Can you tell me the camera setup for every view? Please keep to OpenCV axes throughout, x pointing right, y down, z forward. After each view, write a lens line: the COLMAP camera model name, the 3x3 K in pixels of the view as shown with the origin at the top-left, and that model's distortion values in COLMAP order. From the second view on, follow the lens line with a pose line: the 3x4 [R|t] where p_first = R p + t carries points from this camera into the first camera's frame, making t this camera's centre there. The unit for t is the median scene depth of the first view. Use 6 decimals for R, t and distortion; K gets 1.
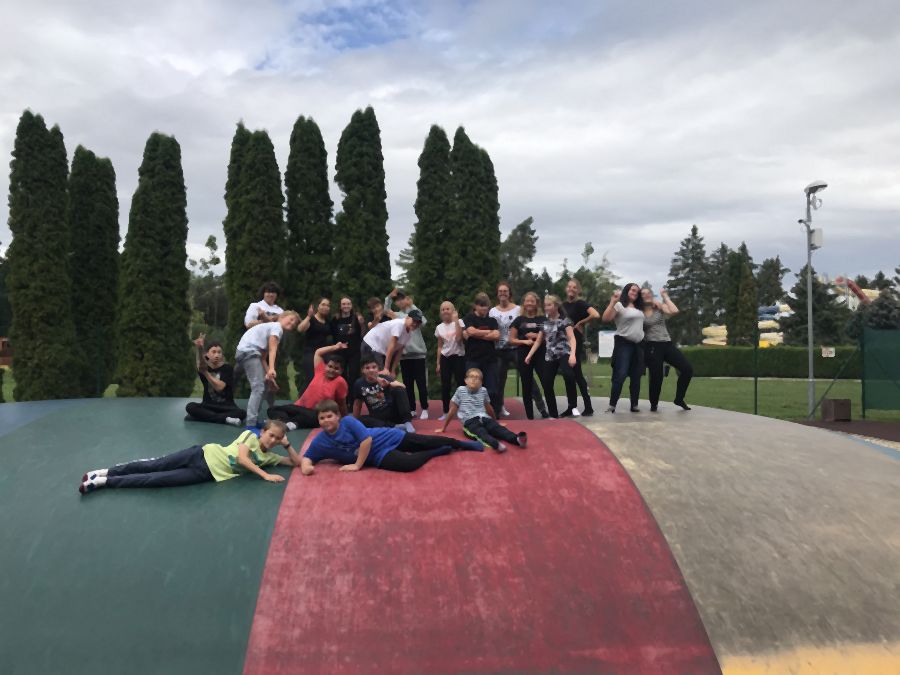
lens RADIAL K [[715.4, 0, 453.0], [0, 715.4, 339.9], [0, 0, 1]] dist [0.016901, -0.013332]
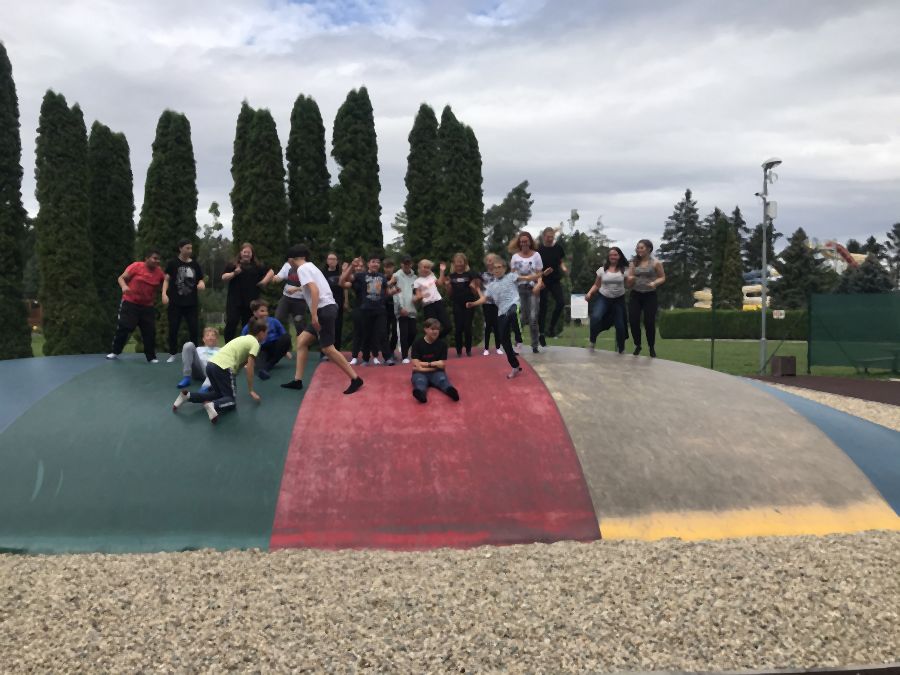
lens RADIAL K [[715.4, 0, 446.2], [0, 715.4, 334.5], [0, 0, 1]] dist [0.016901, -0.013332]
pose [[0.999982, 0.003376, -0.005017, 0.015336], [-0.003151, 0.999014, 0.044295, 0.000853], [0.005161, -0.044279, 0.999006, -0.099568]]
